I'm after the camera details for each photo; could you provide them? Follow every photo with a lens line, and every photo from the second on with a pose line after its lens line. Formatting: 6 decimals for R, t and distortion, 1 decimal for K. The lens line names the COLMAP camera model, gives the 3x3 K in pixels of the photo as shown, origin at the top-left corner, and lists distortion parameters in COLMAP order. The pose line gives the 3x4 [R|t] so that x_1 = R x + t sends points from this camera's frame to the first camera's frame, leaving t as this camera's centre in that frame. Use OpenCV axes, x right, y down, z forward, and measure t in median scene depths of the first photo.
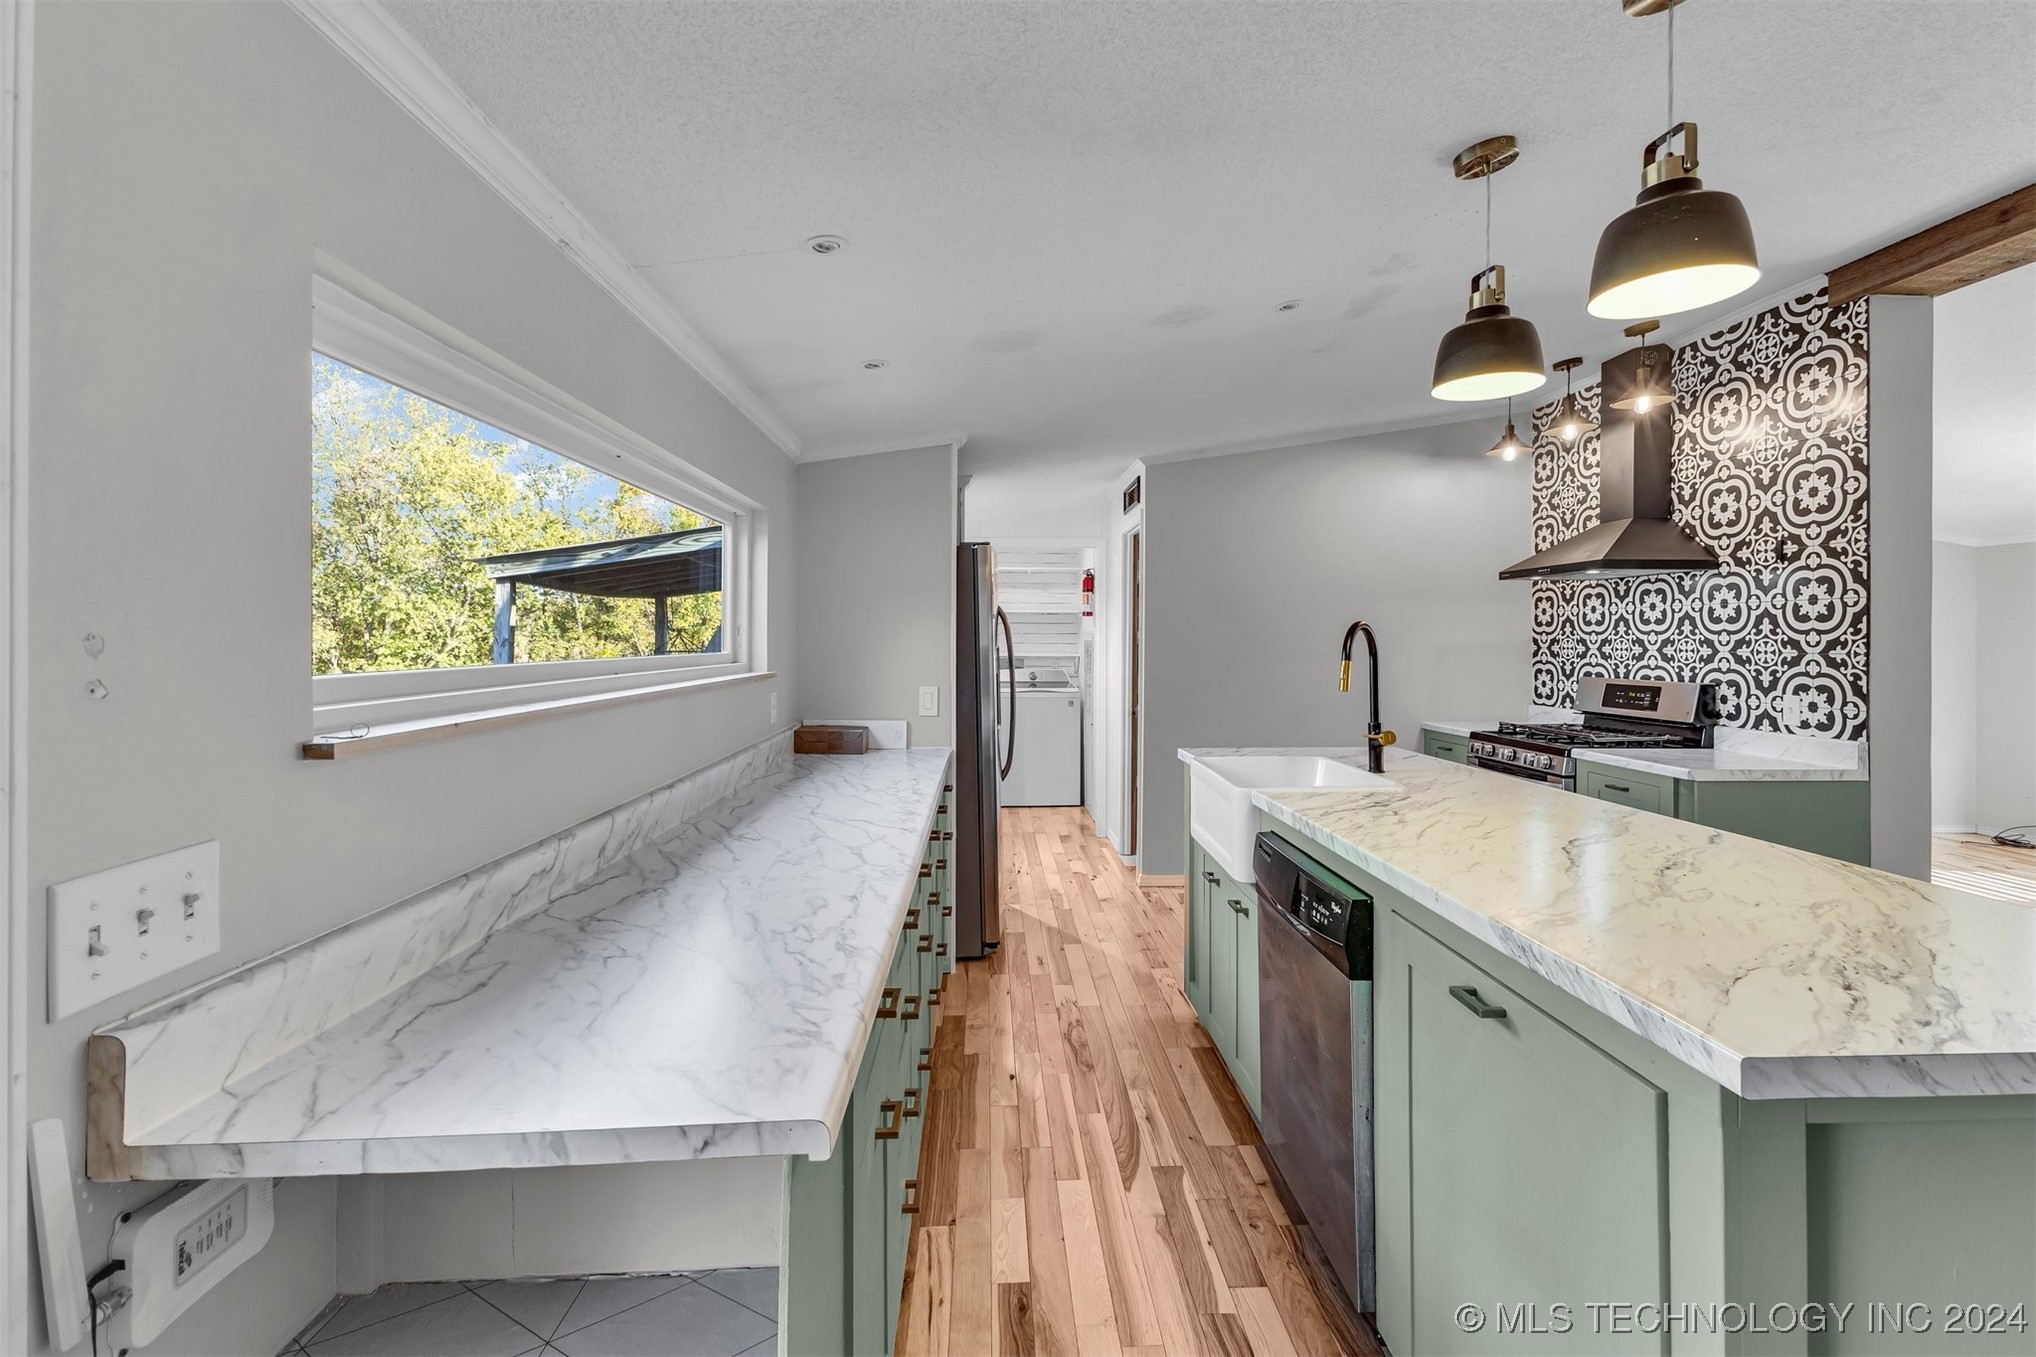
lens RADIAL K [[893.3, 0, 1023.2], [0, 893.3, 642.9], [0, 0, 1]] dist [0.010924, -0.001958]
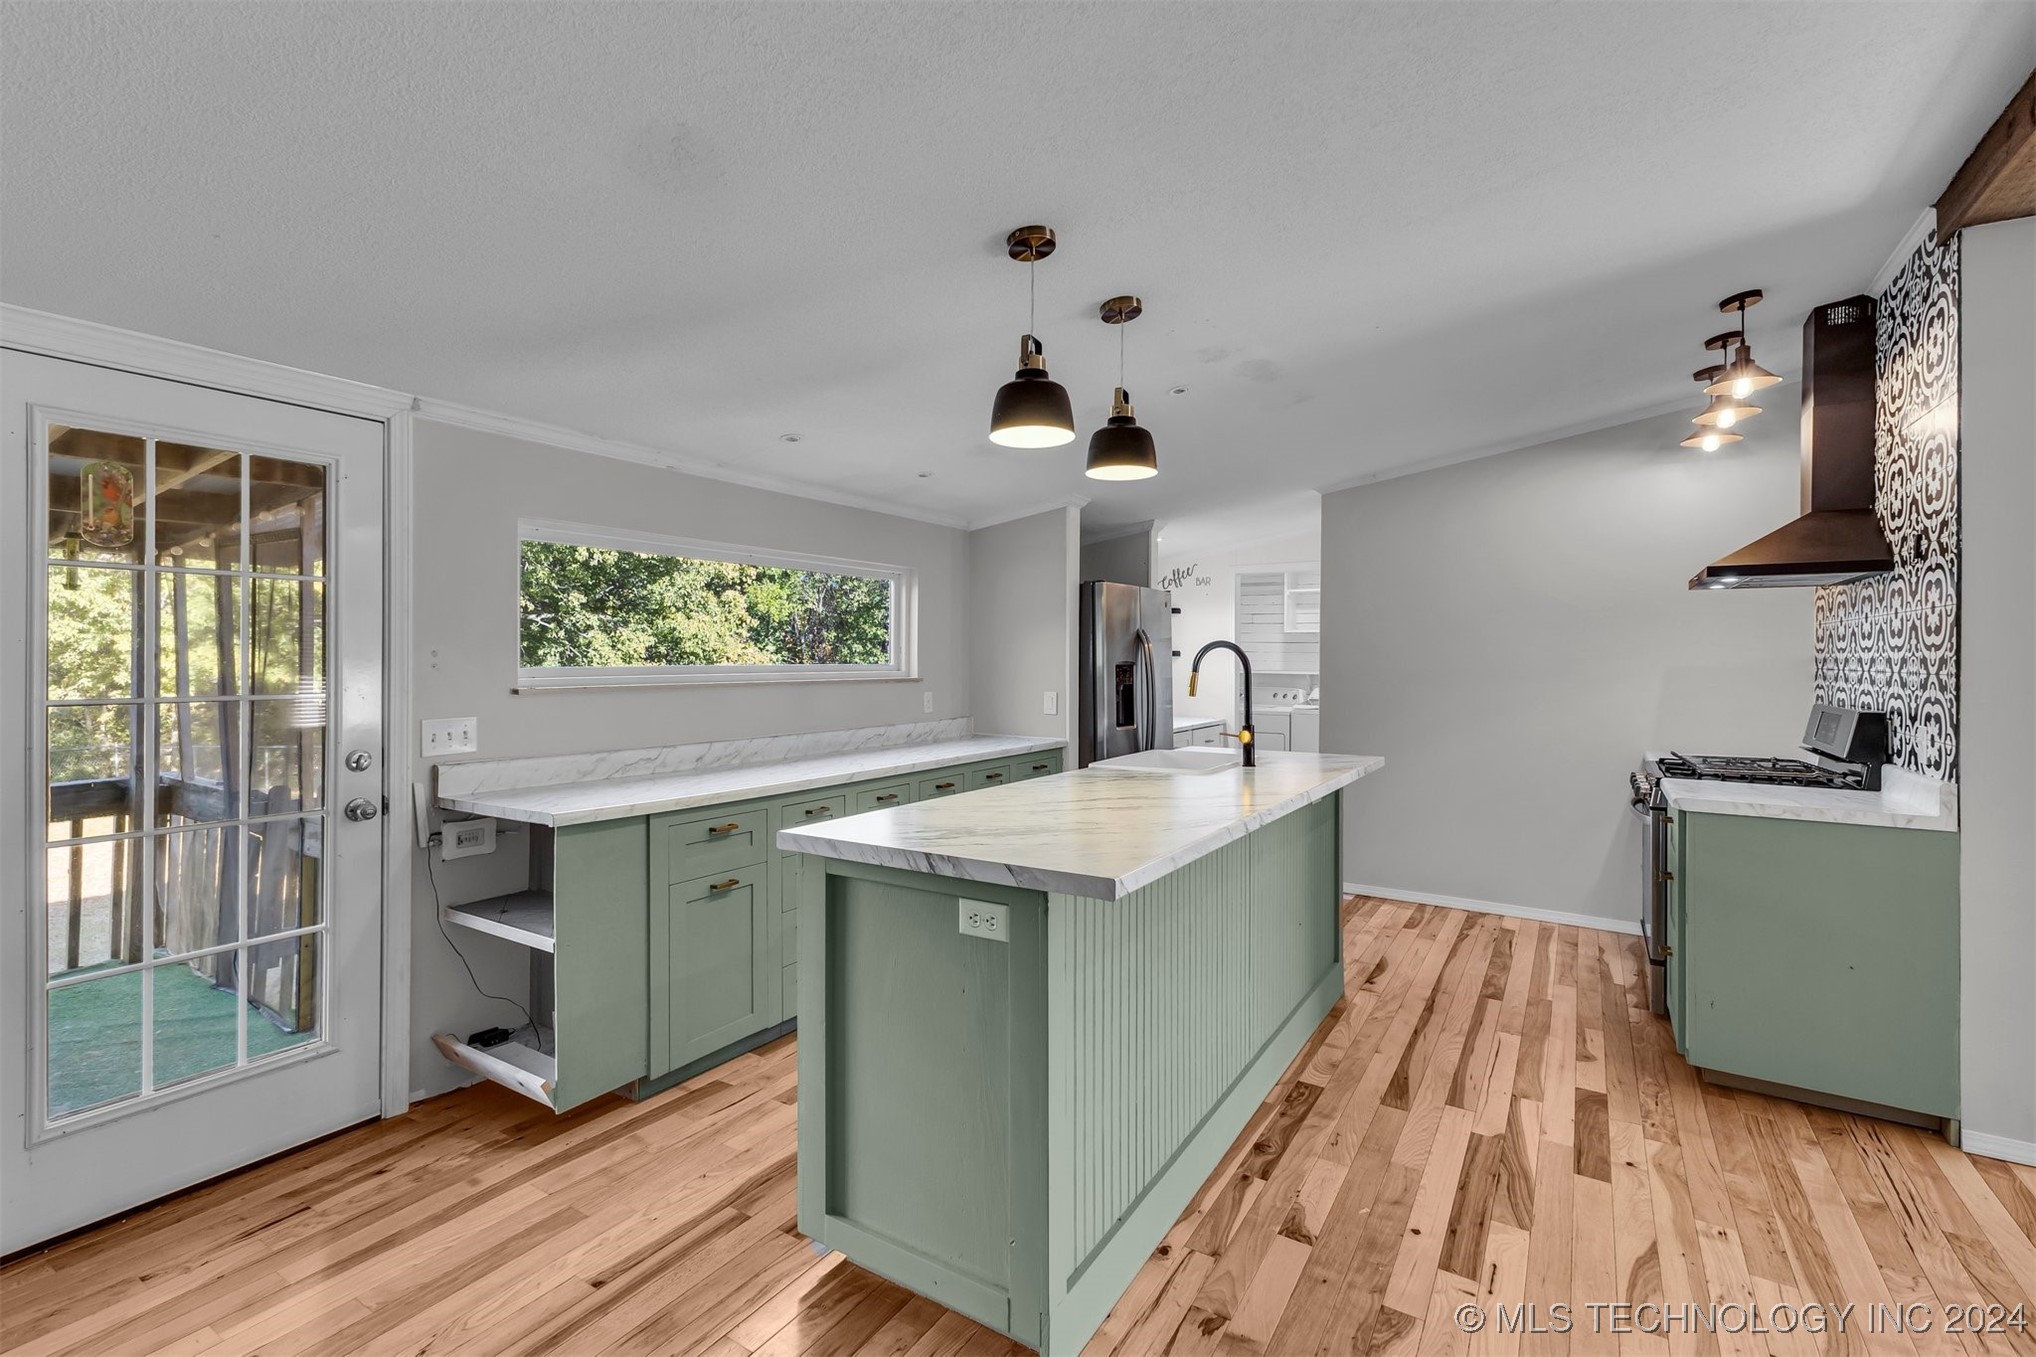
lens RADIAL K [[893.3, 0, 1006.4], [0, 893.3, 665.4], [0, 0, 1]] dist [0.010924, -0.001958]
pose [[0.820471, 0.006256, -0.571653, 0.645051], [-0.005318, 0.999980, 0.003311, 0.005367], [0.571663, 0.000324, 0.820489, -0.136354]]
